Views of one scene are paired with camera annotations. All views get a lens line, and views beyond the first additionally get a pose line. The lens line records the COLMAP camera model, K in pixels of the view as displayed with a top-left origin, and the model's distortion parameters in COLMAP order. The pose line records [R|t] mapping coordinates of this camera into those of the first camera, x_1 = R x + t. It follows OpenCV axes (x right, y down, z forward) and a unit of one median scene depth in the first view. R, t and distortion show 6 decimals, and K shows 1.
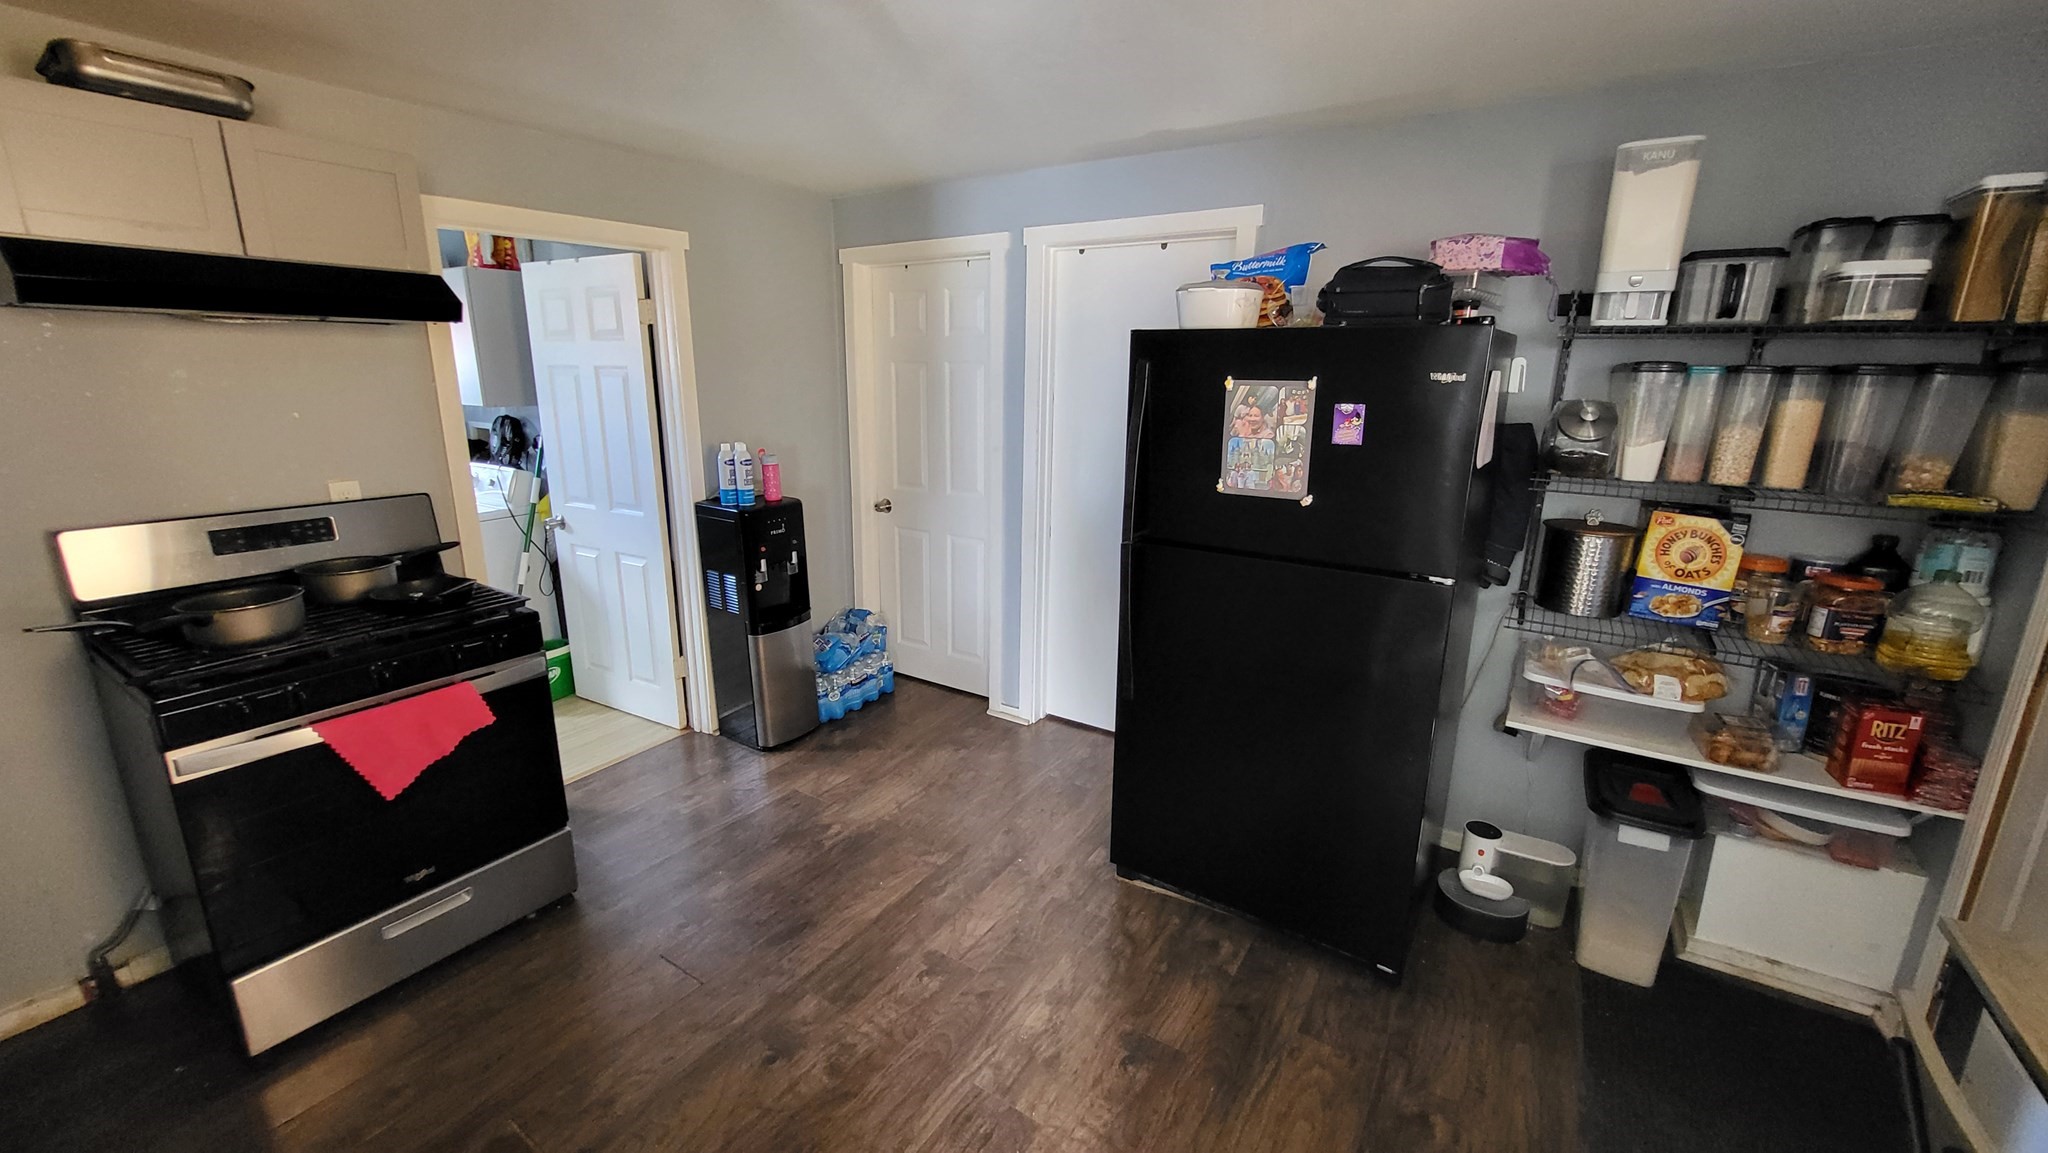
lens RADIAL K [[806.9, 0, 1025.0], [0, 806.9, 571.4], [0, 0, 1]] dist [0.001017, -0.000642]
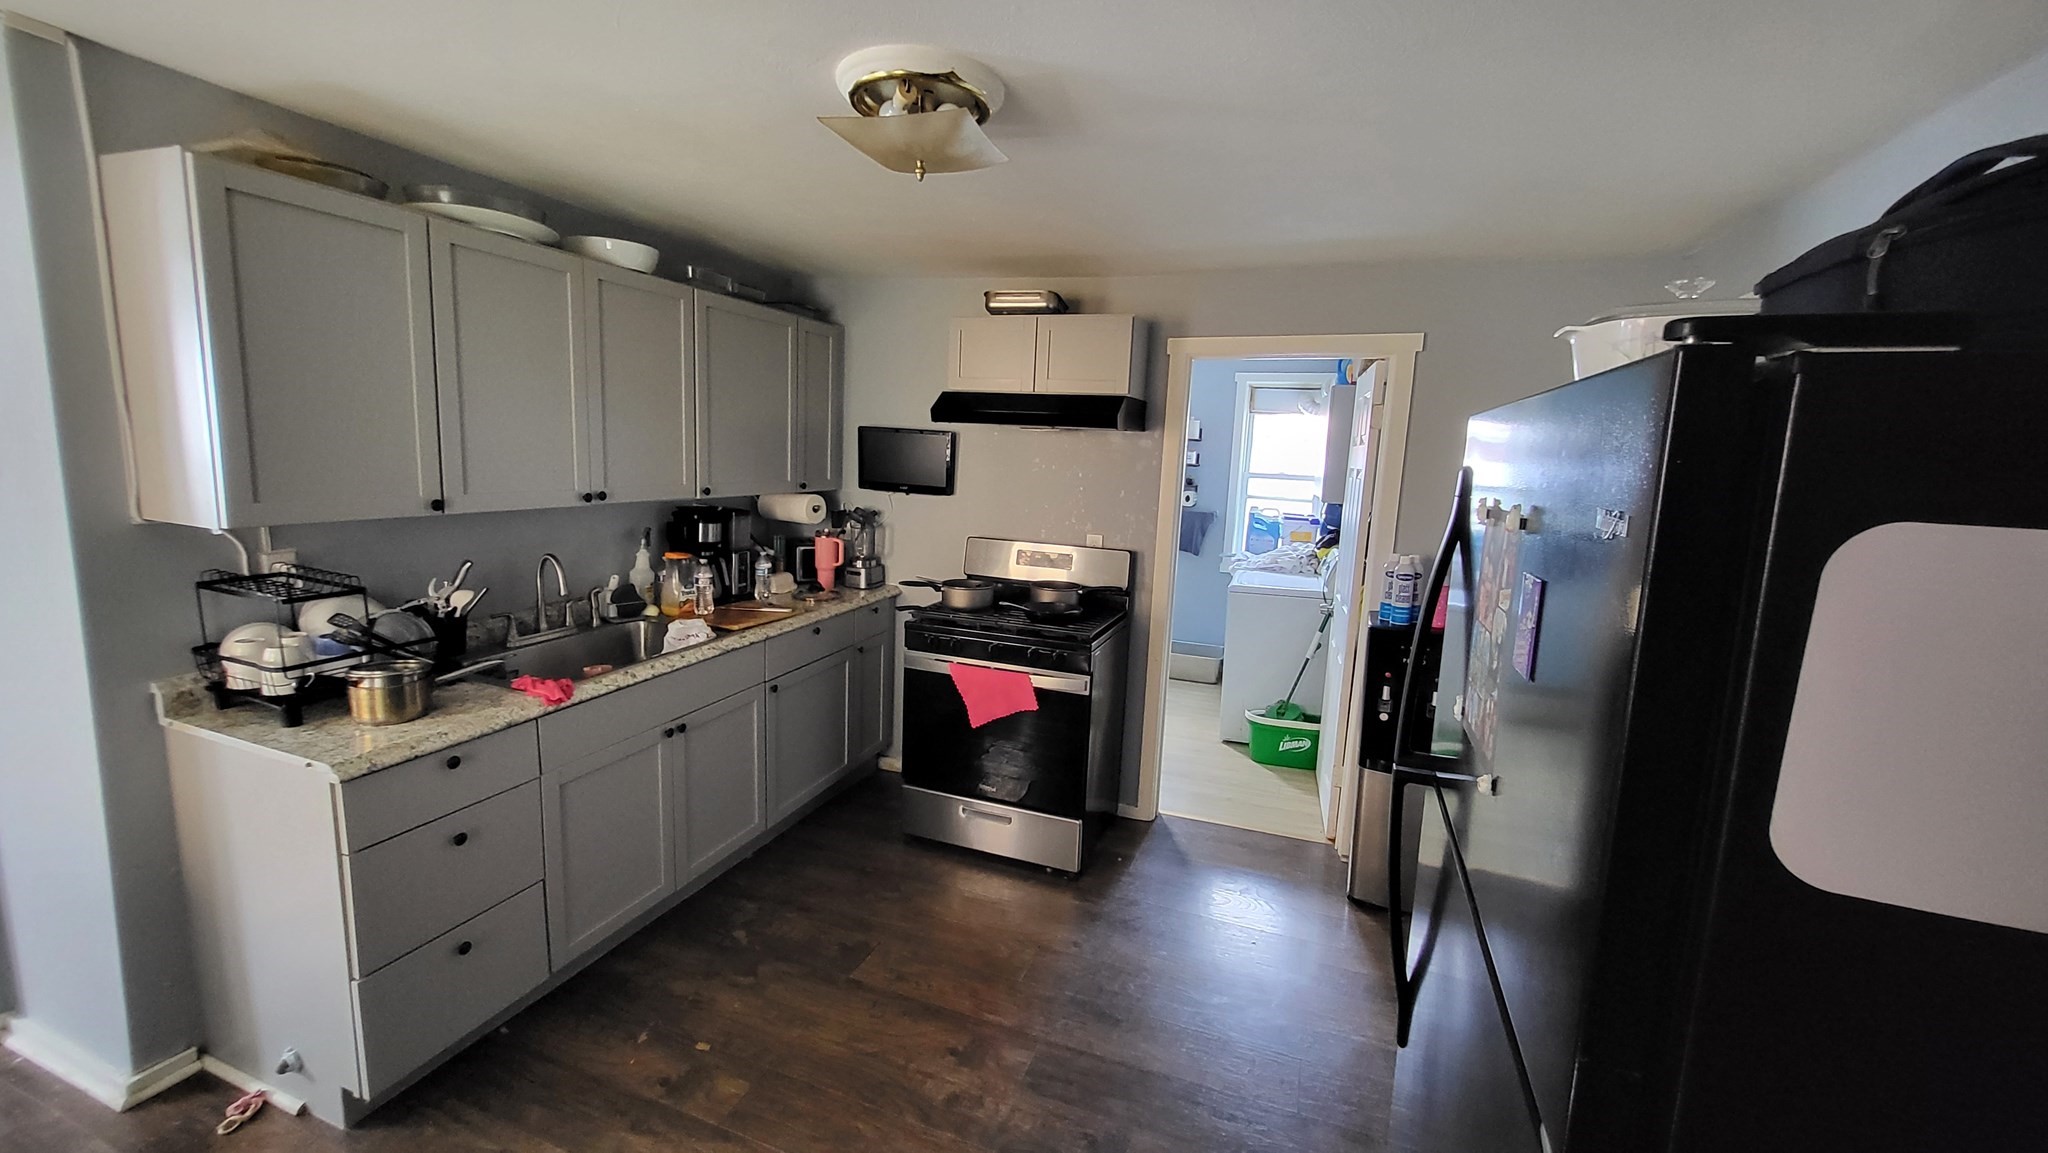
lens RADIAL K [[806.9, 0, 1026.5], [0, 806.9, 568.7], [0, 0, 1]] dist [0.001017, -0.000642]
pose [[0.213039, 0.149457, -0.965545, 0.659024], [-0.273142, 0.957939, 0.088013, -0.167992], [0.938087, 0.244981, 0.244902, 0.600979]]
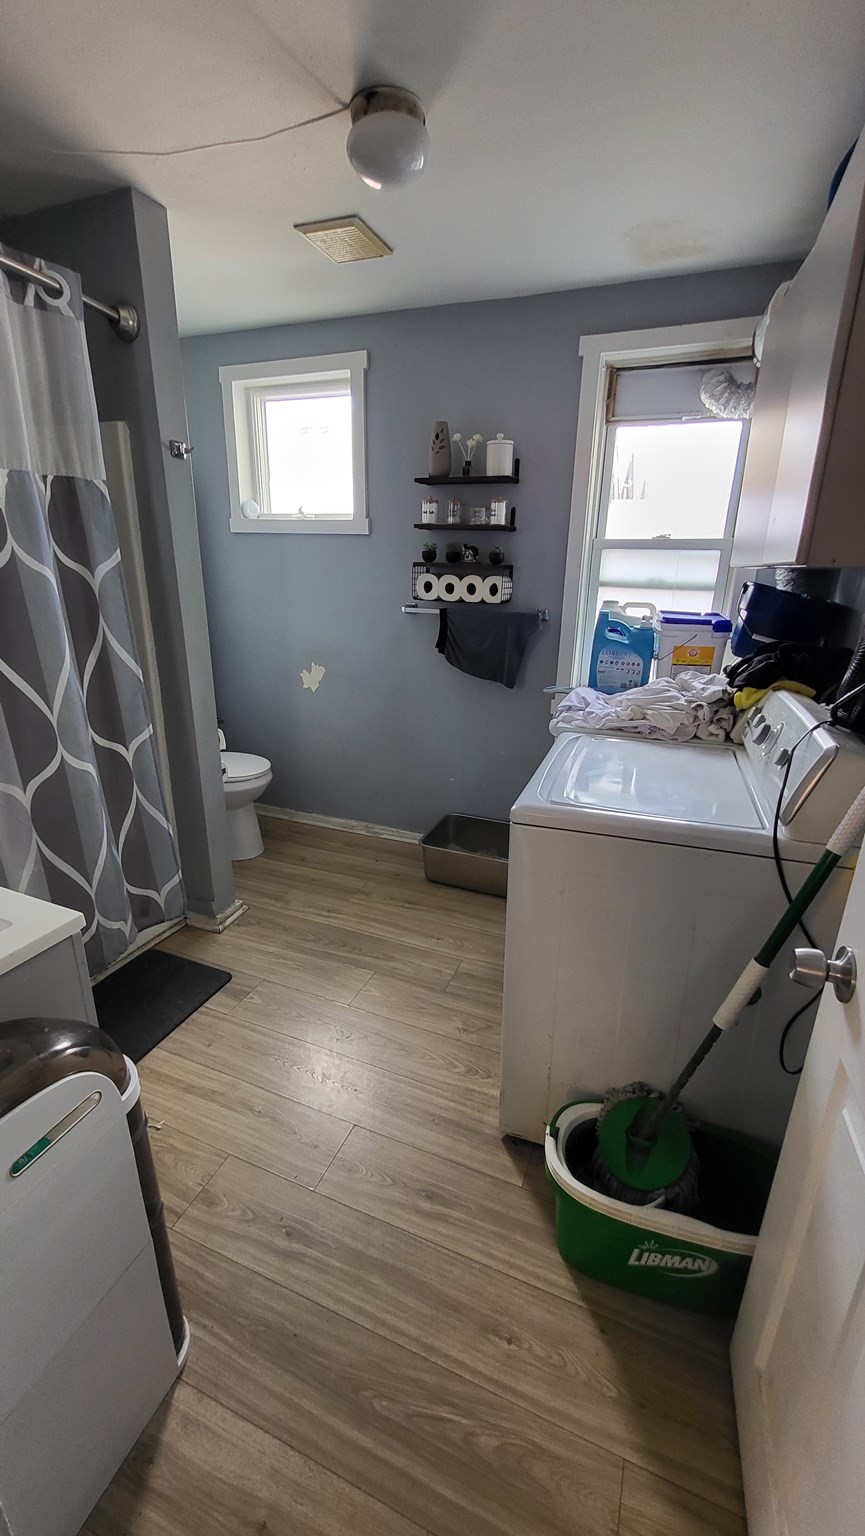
lens RADIAL K [[605.2, 0, 433.4], [0, 605.2, 767.4], [0, 0, 1]] dist [0.001017, -0.000642]
pose [[0.182703, 0.309272, -0.933258, -0.765651], [-0.250883, 0.932476, 0.259897, -0.262009], [0.950619, 0.186655, 0.247957, 1.415468]]
